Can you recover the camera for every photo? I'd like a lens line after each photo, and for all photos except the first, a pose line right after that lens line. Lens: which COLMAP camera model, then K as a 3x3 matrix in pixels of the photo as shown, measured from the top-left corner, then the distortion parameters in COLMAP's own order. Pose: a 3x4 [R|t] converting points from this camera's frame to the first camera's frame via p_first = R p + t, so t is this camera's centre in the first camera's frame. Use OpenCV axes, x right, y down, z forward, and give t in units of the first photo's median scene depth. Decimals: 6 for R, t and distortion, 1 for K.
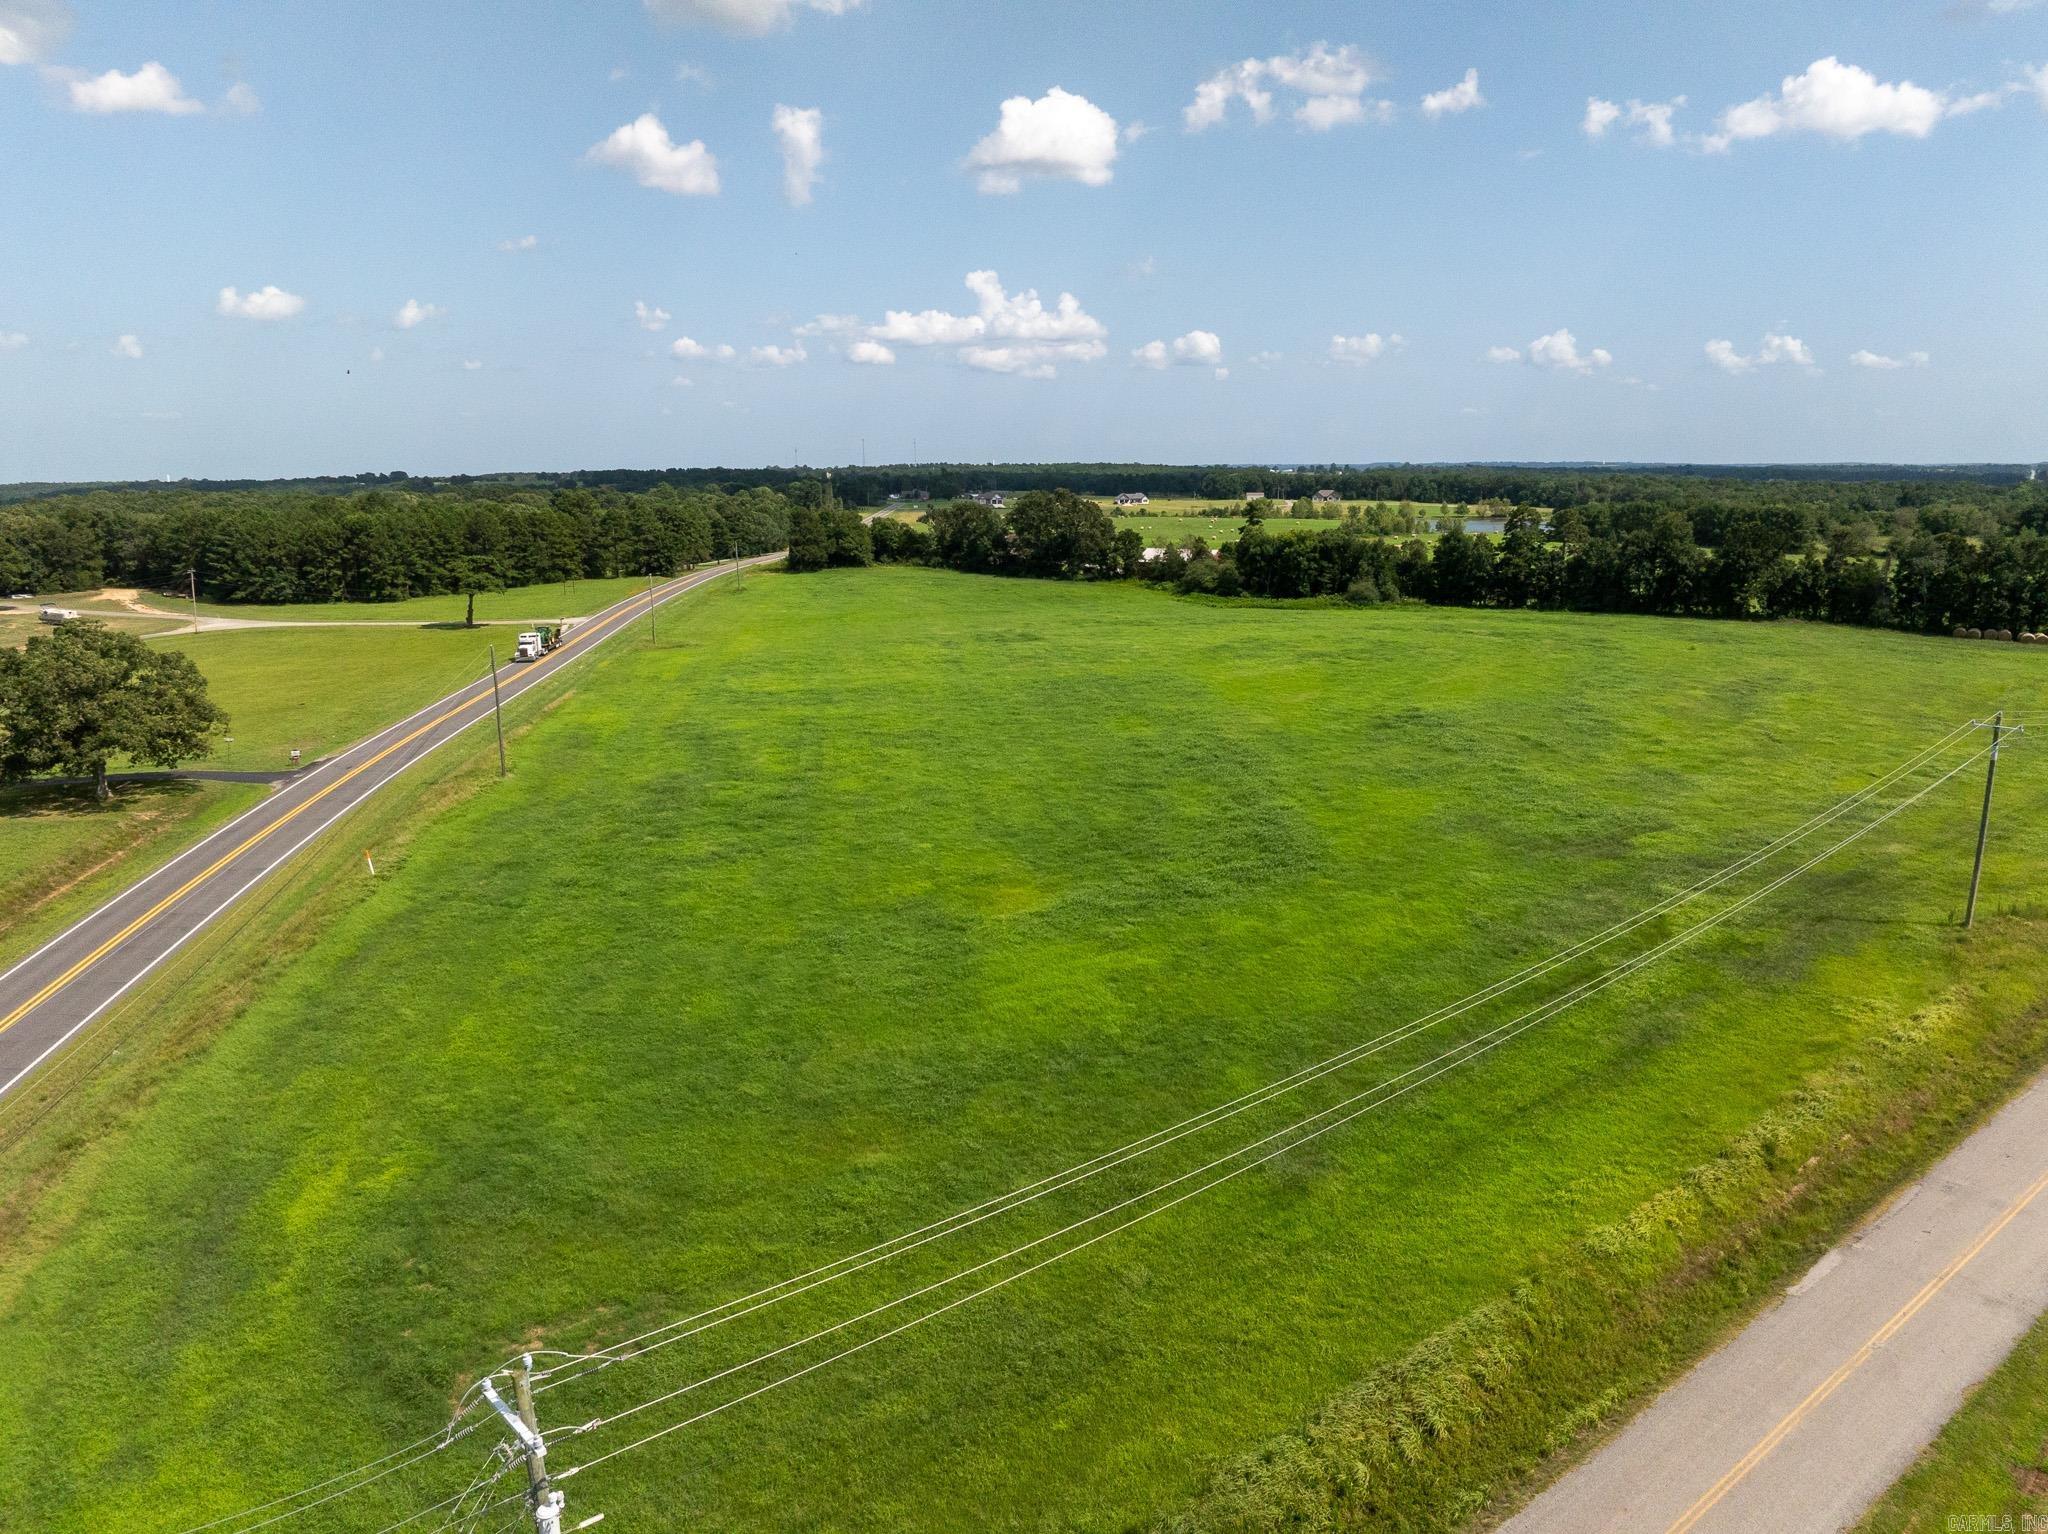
lens RADIAL K [[1442.1, 0, 1025.4], [0, 1442.1, 762.1], [0, 0, 1]] dist [-0.054401, 0.027741]
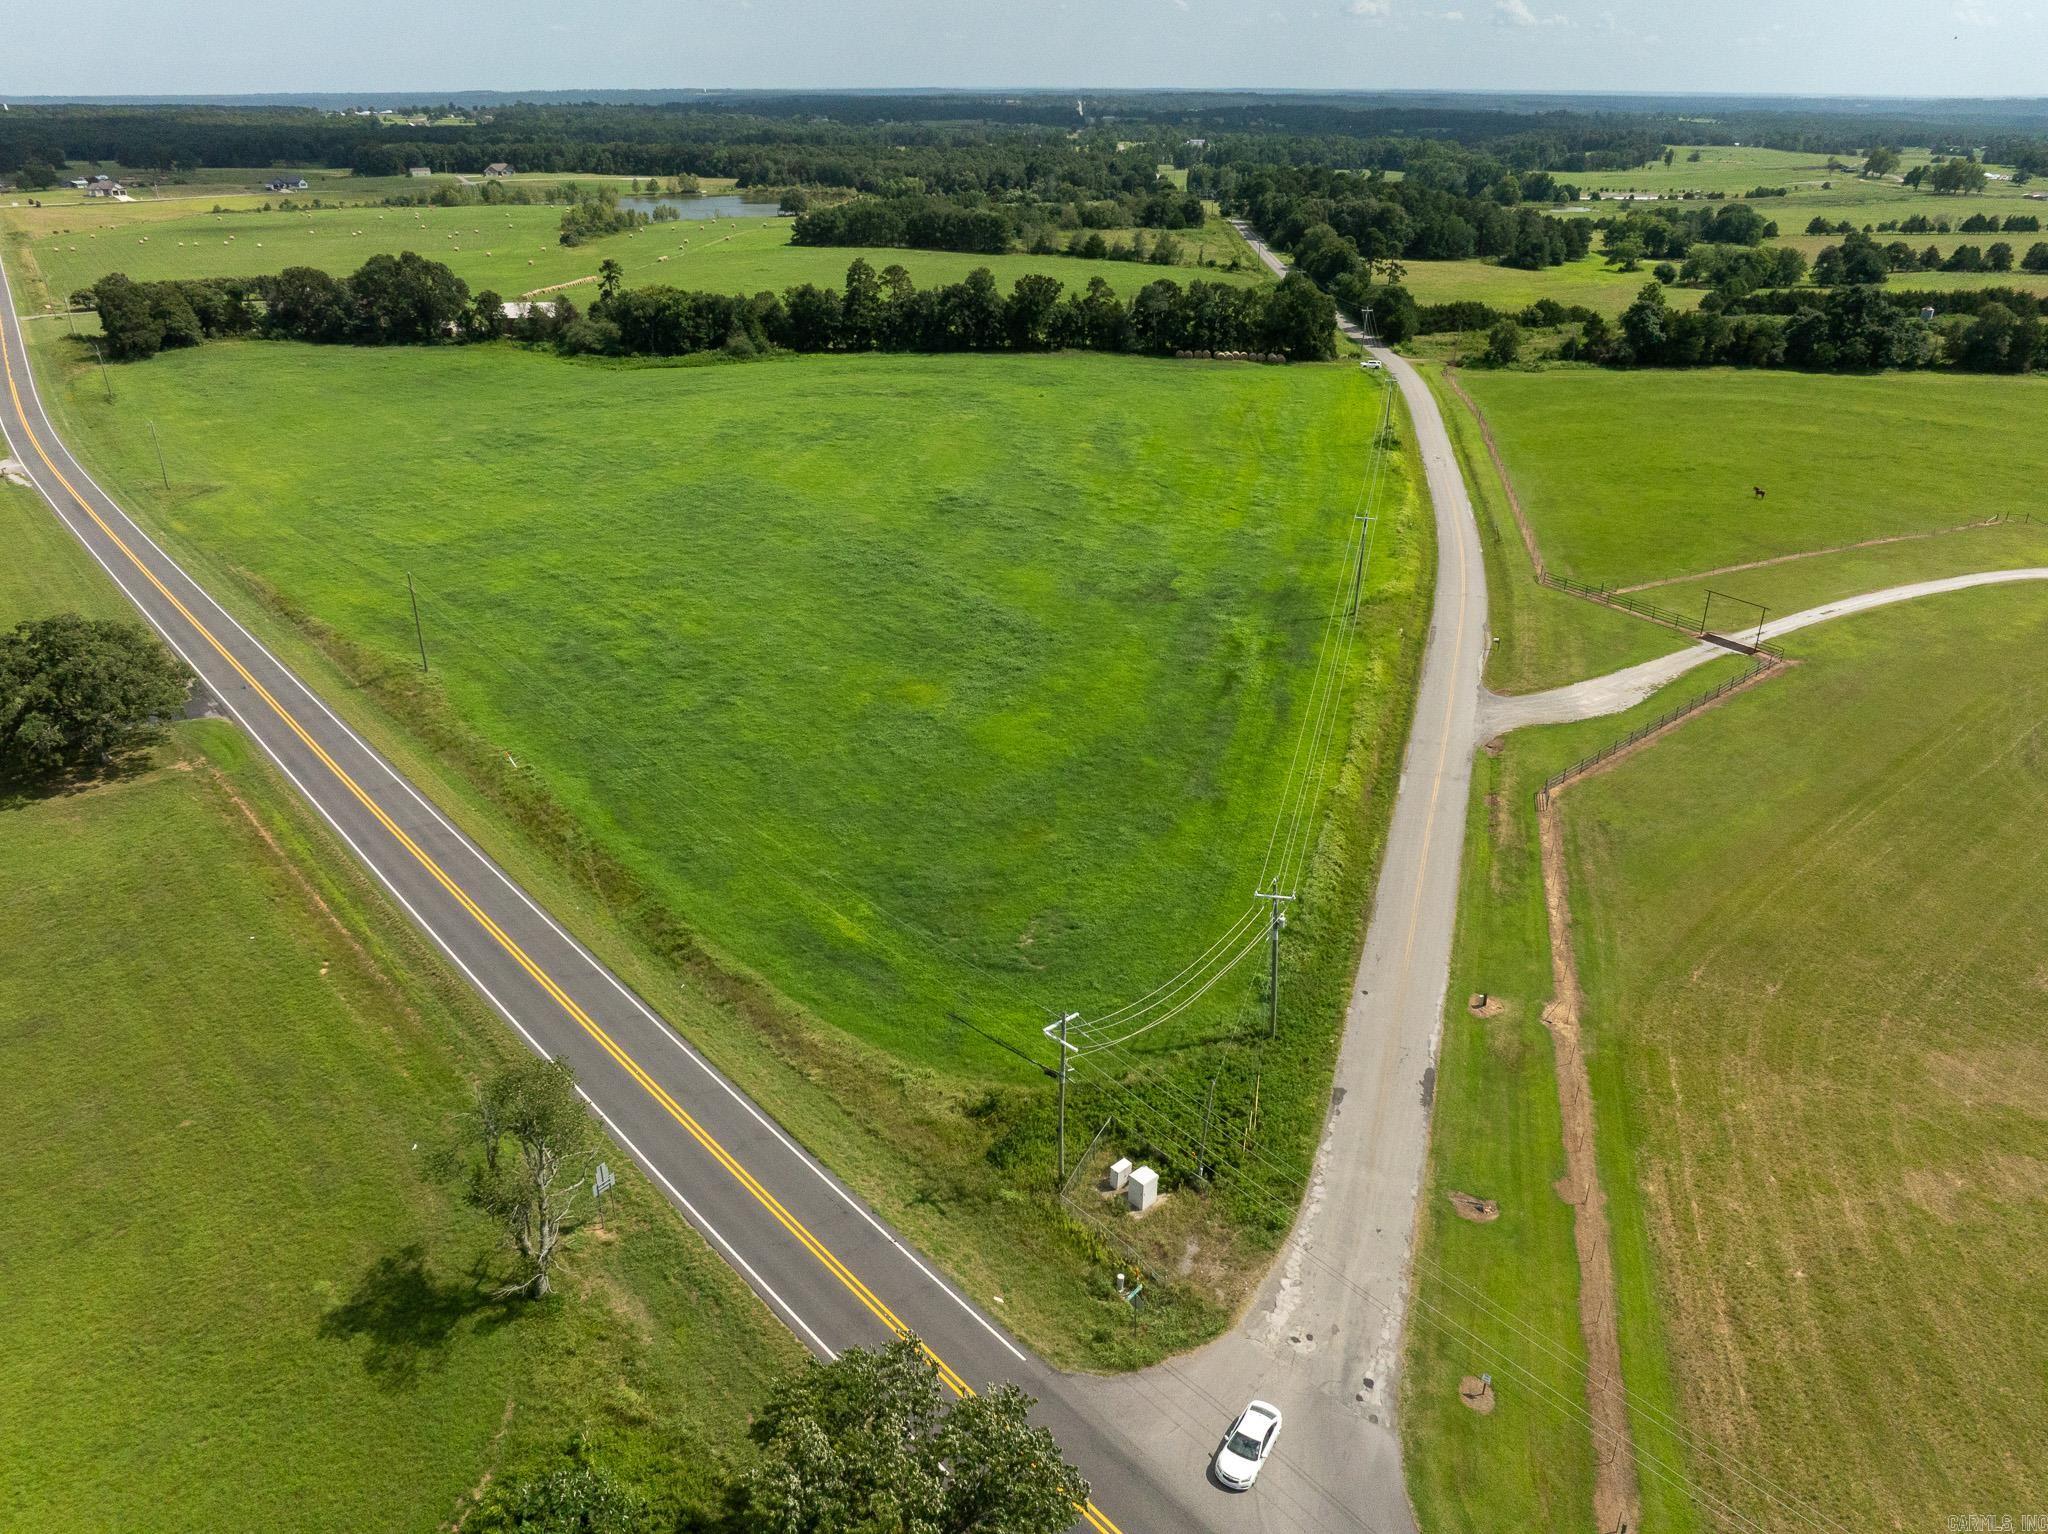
lens RADIAL K [[1442.1, 0, 1023.3], [0, 1442.1, 769.4], [0, 0, 1]] dist [-0.054401, 0.027741]
pose [[0.834158, -0.230558, 0.501023, -0.232683], [0.102410, 0.957382, 0.270059, -0.078594], [-0.541935, -0.173962, 0.822219, -0.139332]]
